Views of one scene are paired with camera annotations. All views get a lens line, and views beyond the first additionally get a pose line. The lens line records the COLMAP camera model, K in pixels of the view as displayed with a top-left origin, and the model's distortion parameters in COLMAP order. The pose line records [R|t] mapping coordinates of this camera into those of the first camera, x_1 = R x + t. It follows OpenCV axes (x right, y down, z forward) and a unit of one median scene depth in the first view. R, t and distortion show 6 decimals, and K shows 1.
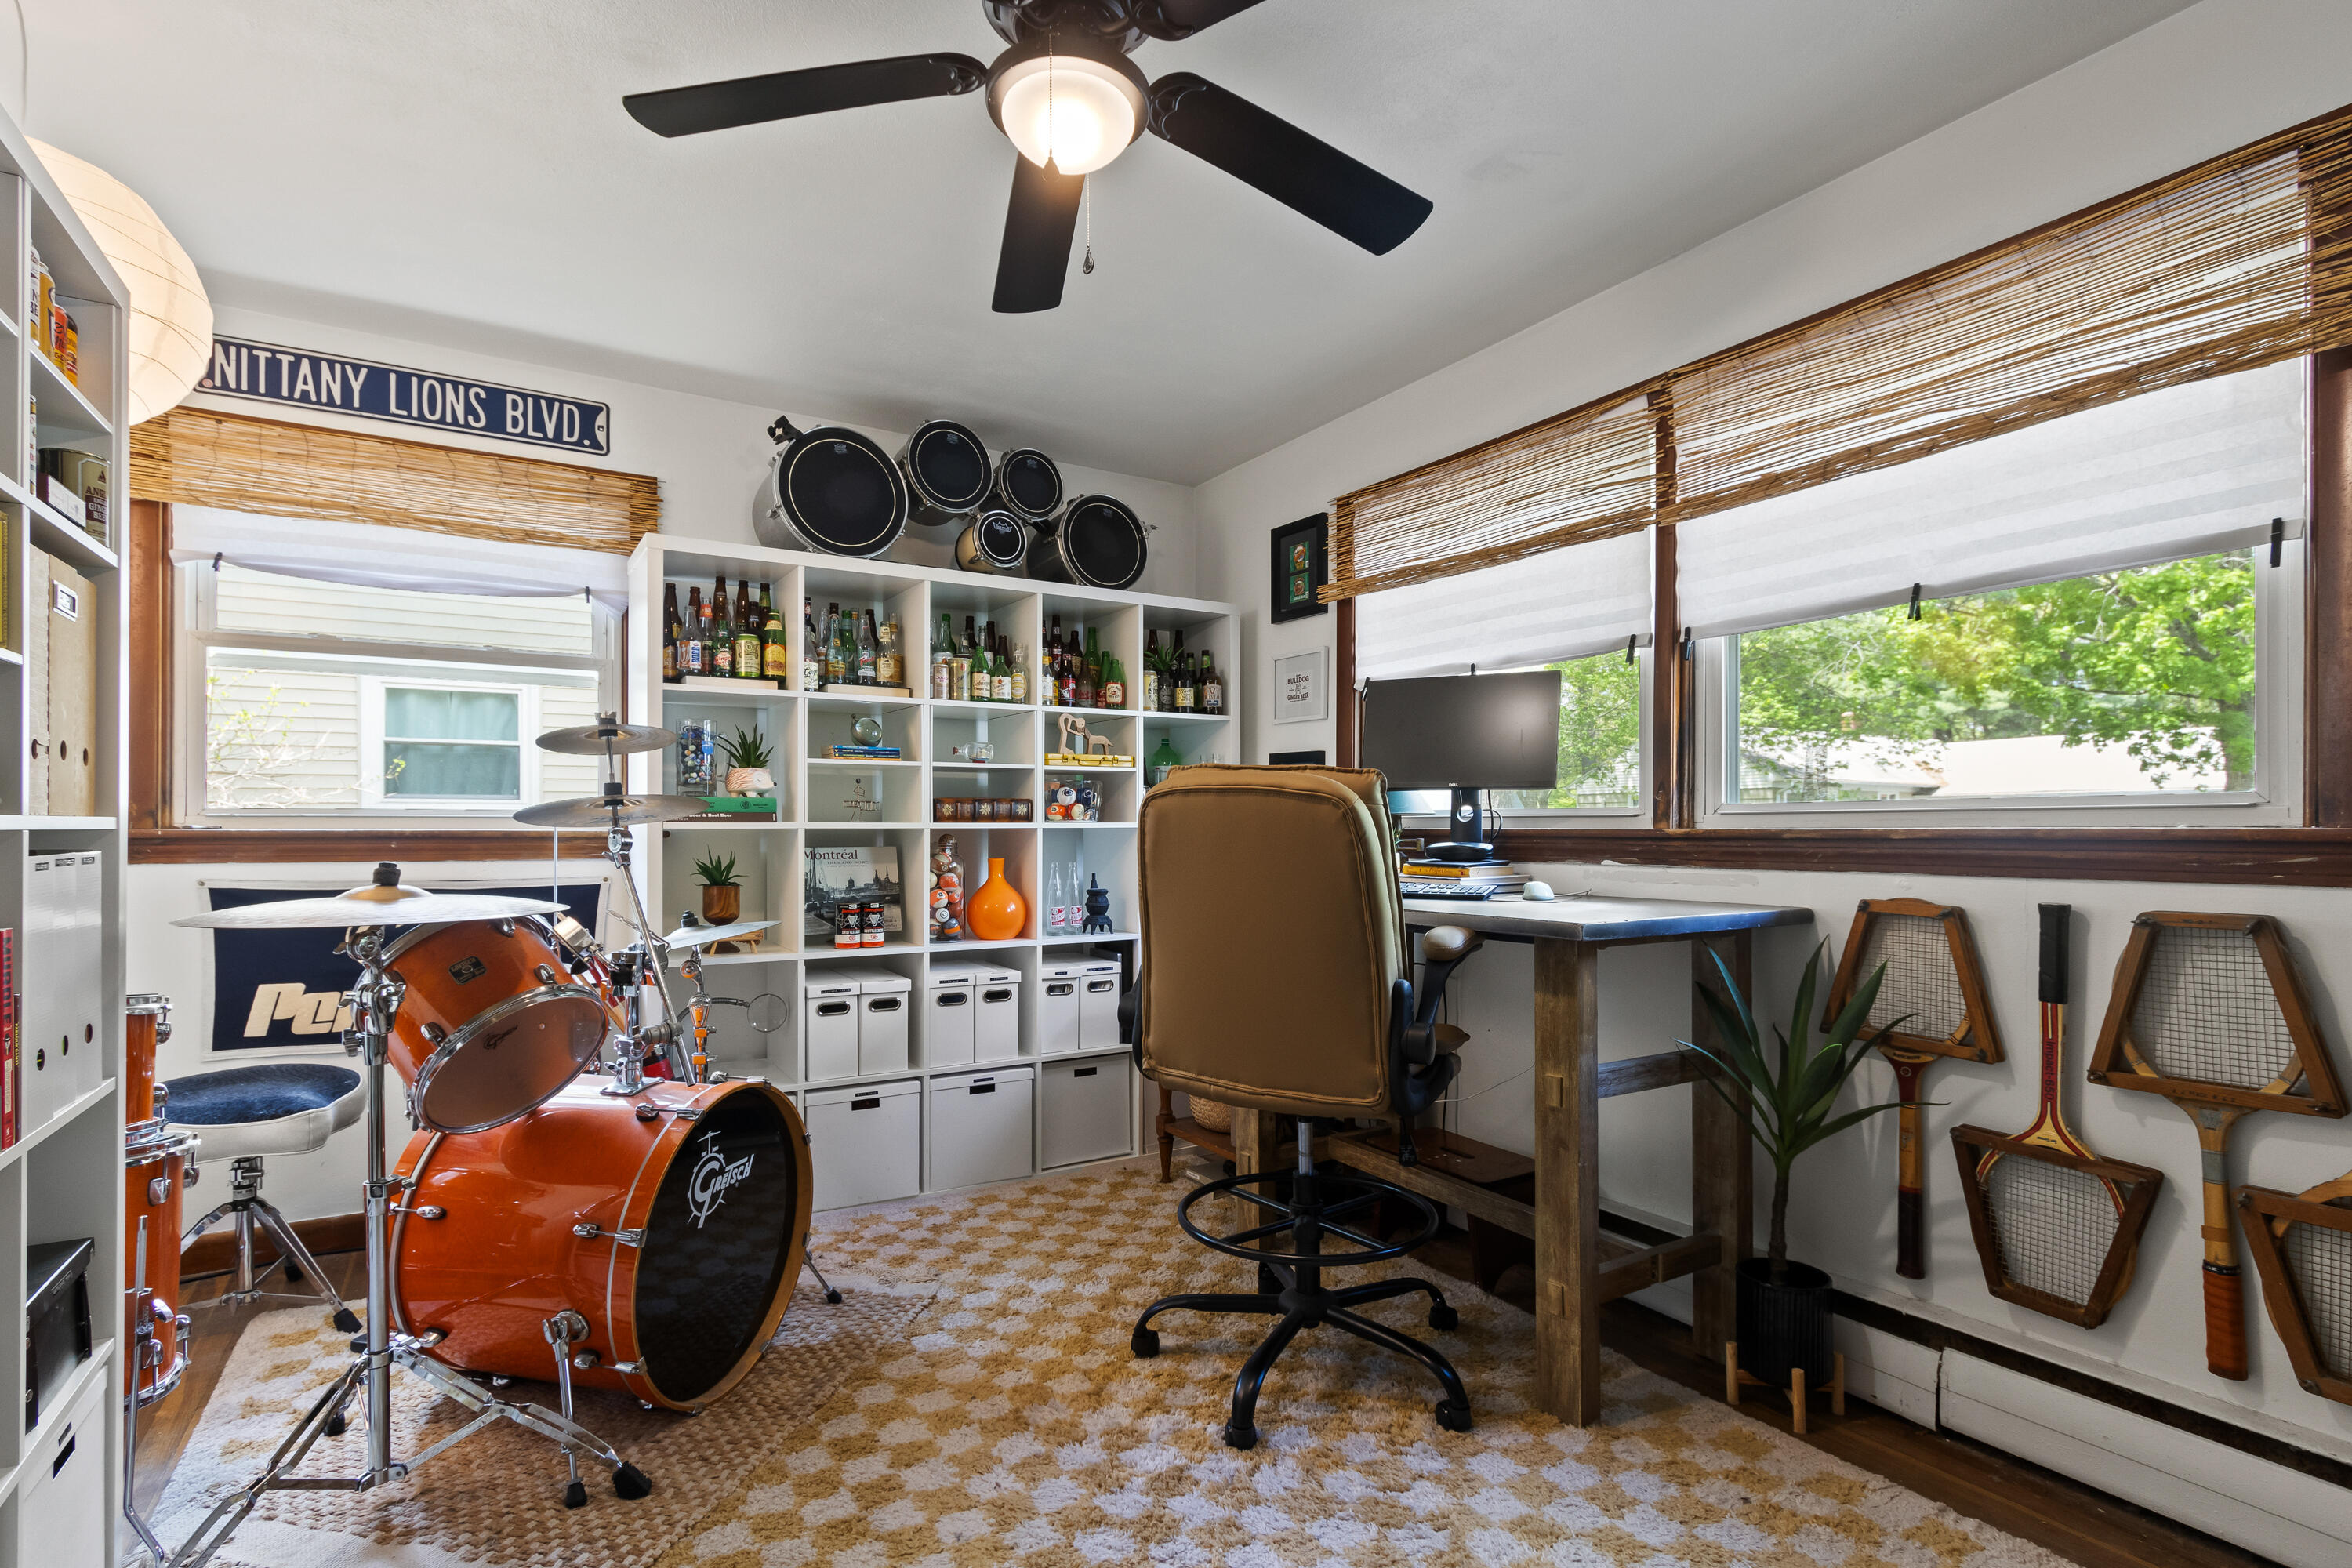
lens RADIAL K [[1129.8, 0, 1176.0], [0, 1129.8, 784.0], [0, 0, 1]] dist [0.006515, 0.000061]
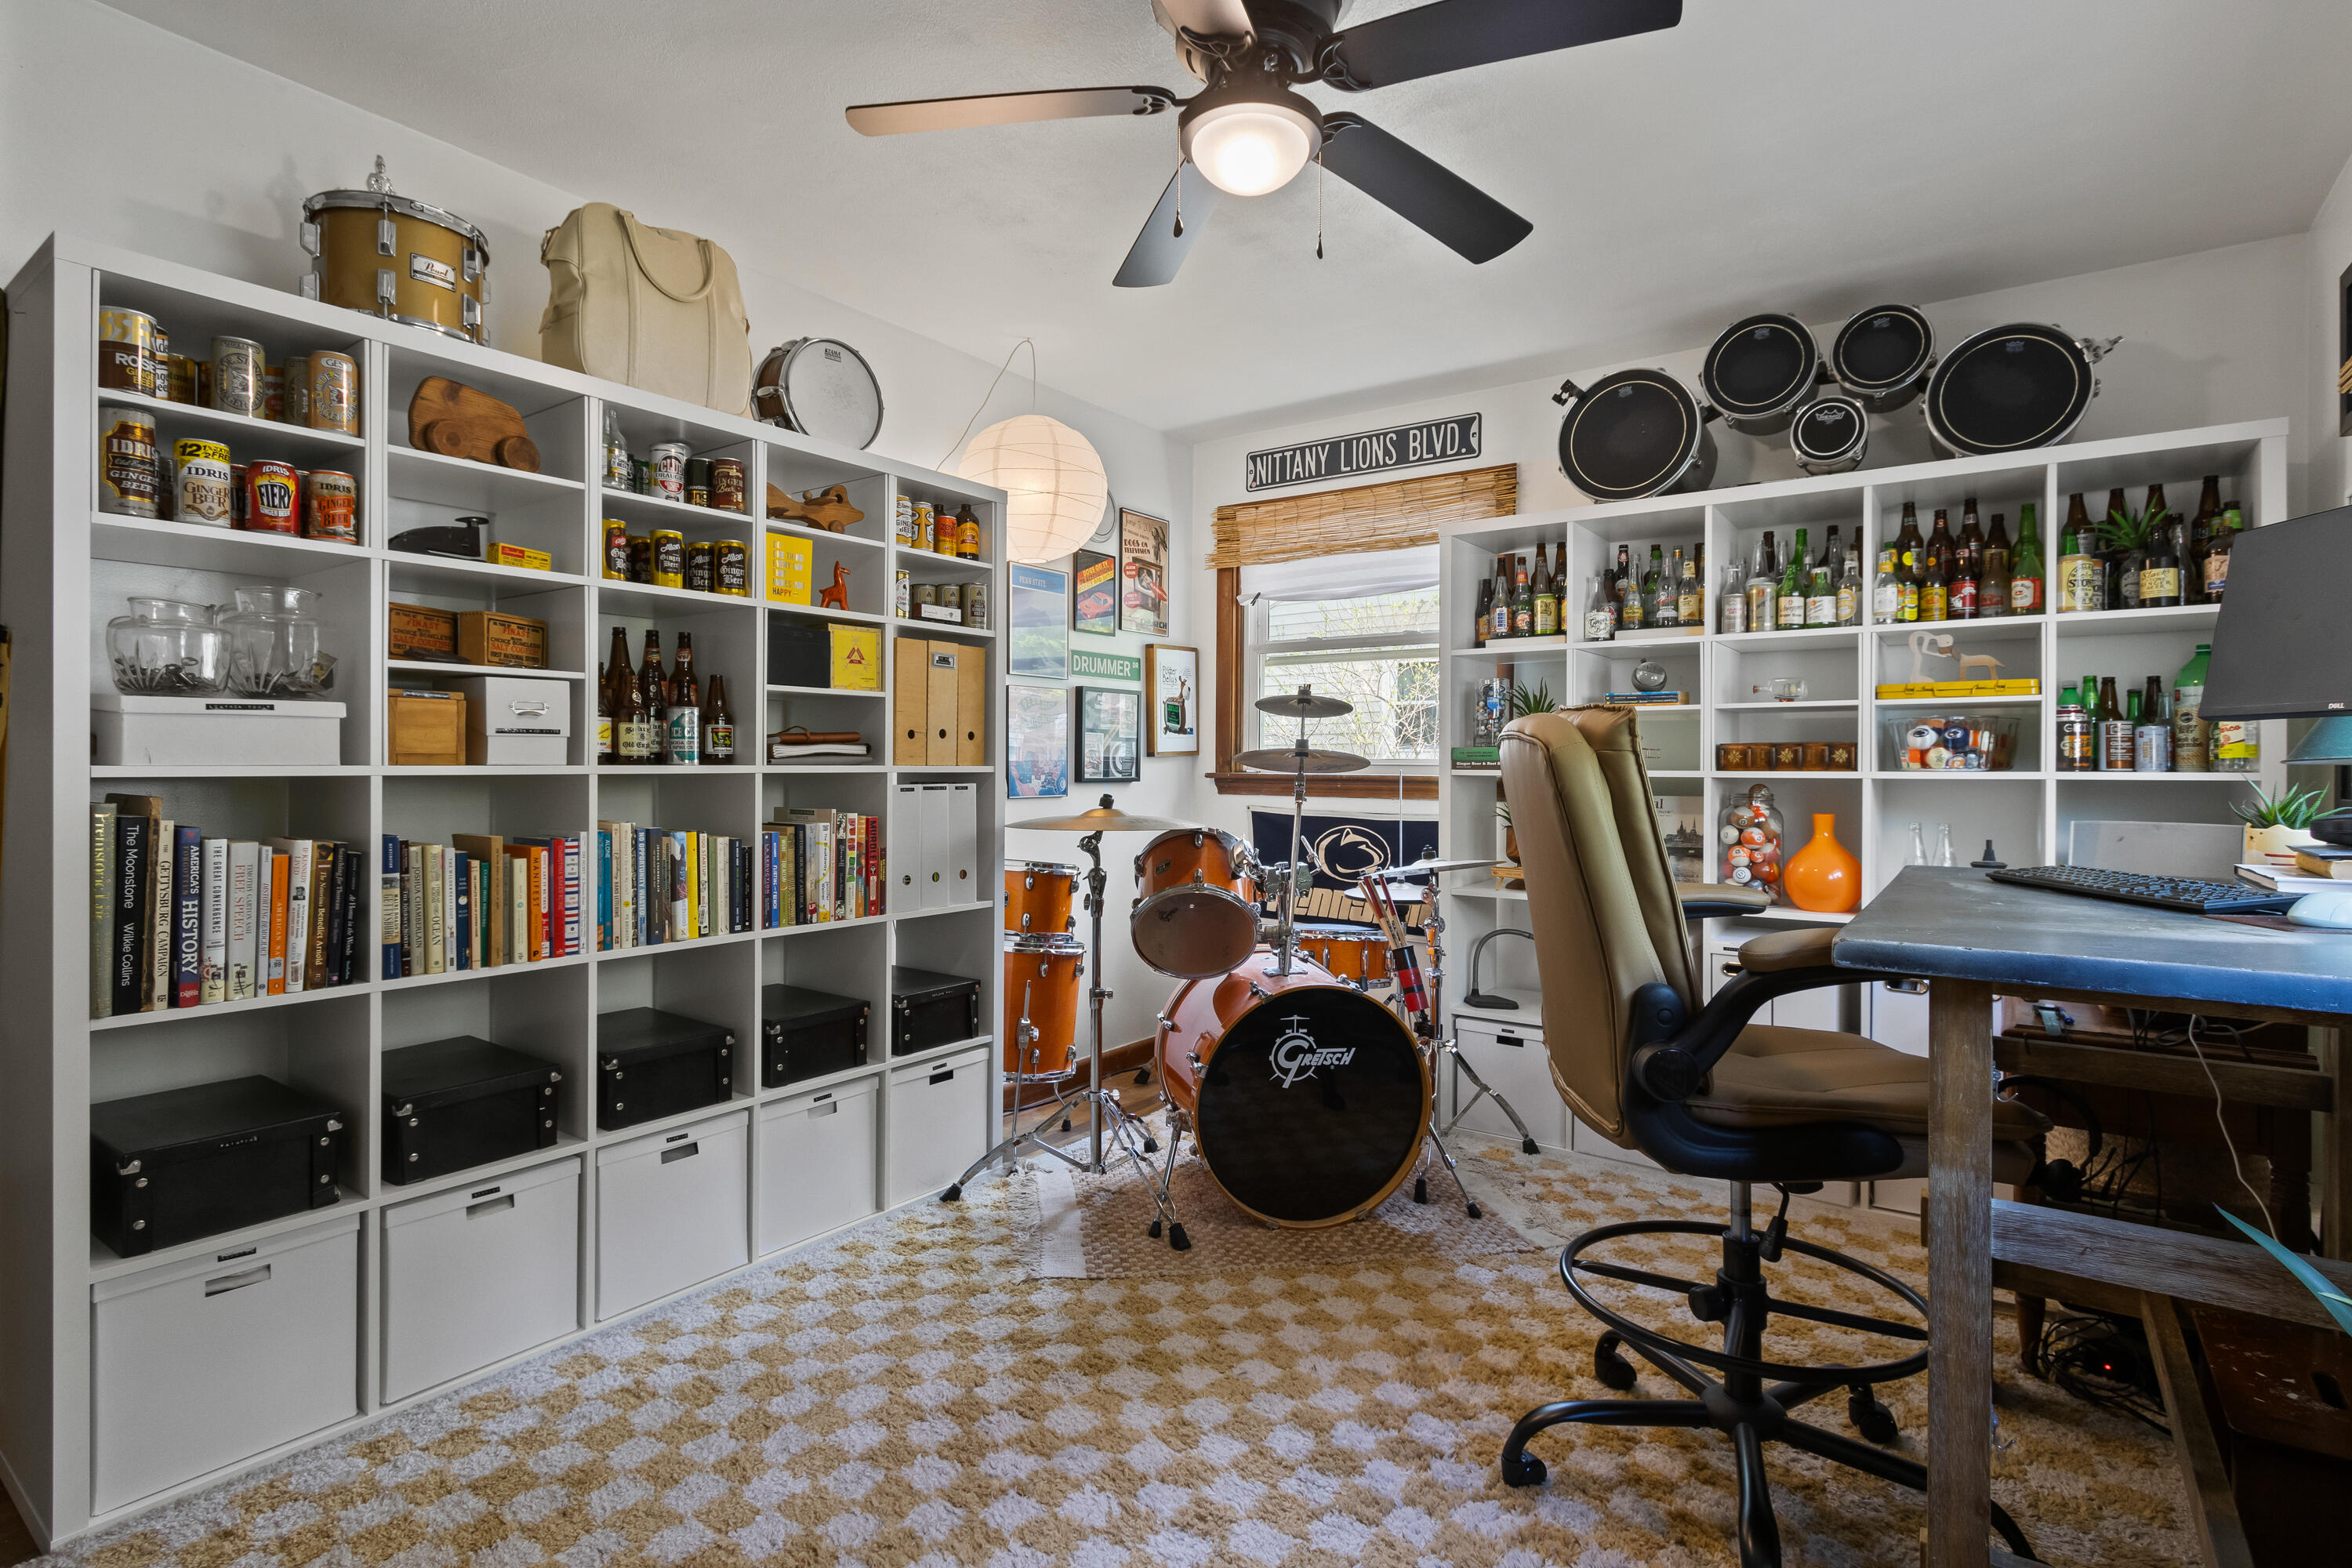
lens RADIAL K [[1153.0, 0, 1173.1], [0, 1153.0, 720.3], [0, 0, 1]] dist [0.001474, 0.000492]
pose [[0.390832, -0.035169, -0.919790, 0.487238], [0.028537, 0.999252, -0.026081, 0.005299], [0.920020, -0.016055, 0.391544, 0.250438]]
